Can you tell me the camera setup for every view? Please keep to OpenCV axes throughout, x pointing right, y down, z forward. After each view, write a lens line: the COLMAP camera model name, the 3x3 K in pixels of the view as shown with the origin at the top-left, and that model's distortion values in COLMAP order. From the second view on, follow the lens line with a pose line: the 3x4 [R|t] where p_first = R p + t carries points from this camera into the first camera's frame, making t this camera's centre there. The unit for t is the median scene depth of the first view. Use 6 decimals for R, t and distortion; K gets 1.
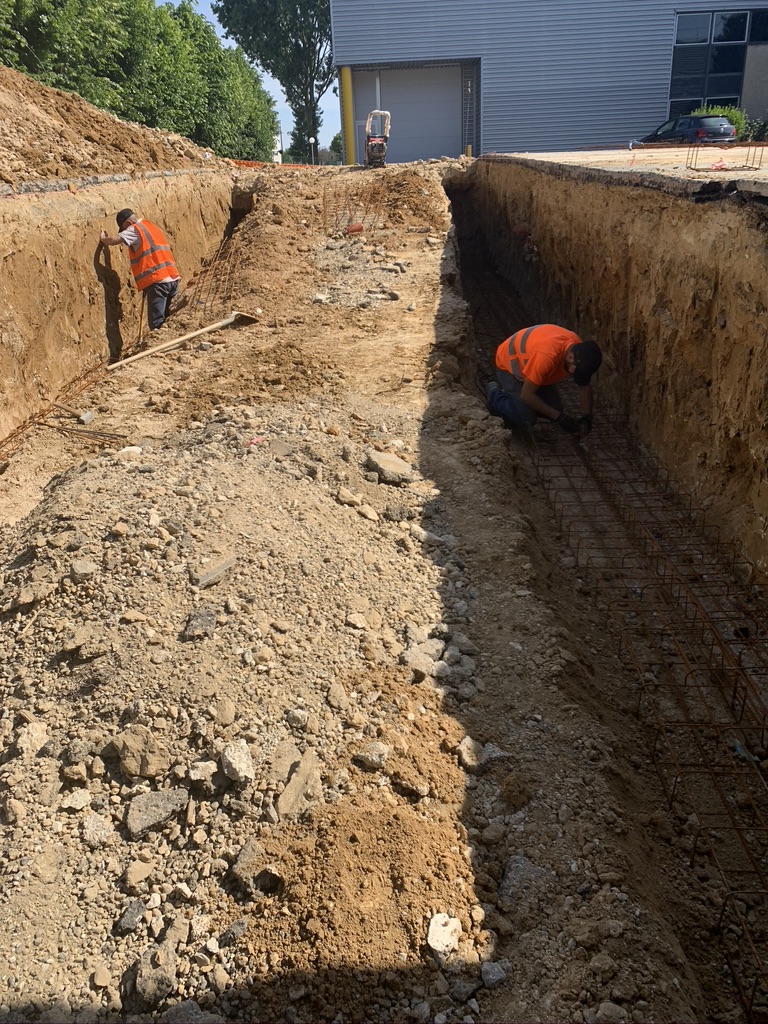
lens RADIAL K [[781.3, 0, 380.1], [0, 781.3, 517.0], [0, 0, 1]] dist [0.039852, -0.046824]
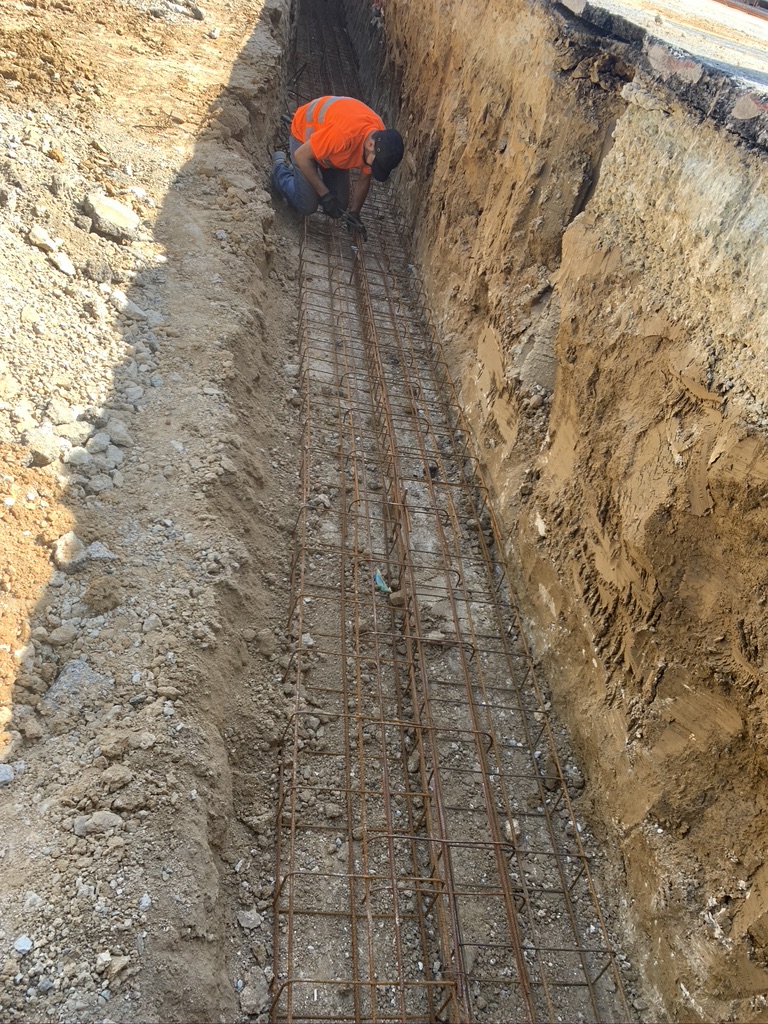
lens RADIAL K [[781.3, 0, 375.5], [0, 781.3, 517.3], [0, 0, 1]] dist [0.039852, -0.046824]
pose [[0.951313, 0.152404, 0.267912, 0.131307], [-0.216963, 0.948493, 0.230841, -0.015693], [-0.218932, -0.277730, 0.935380, 0.047596]]
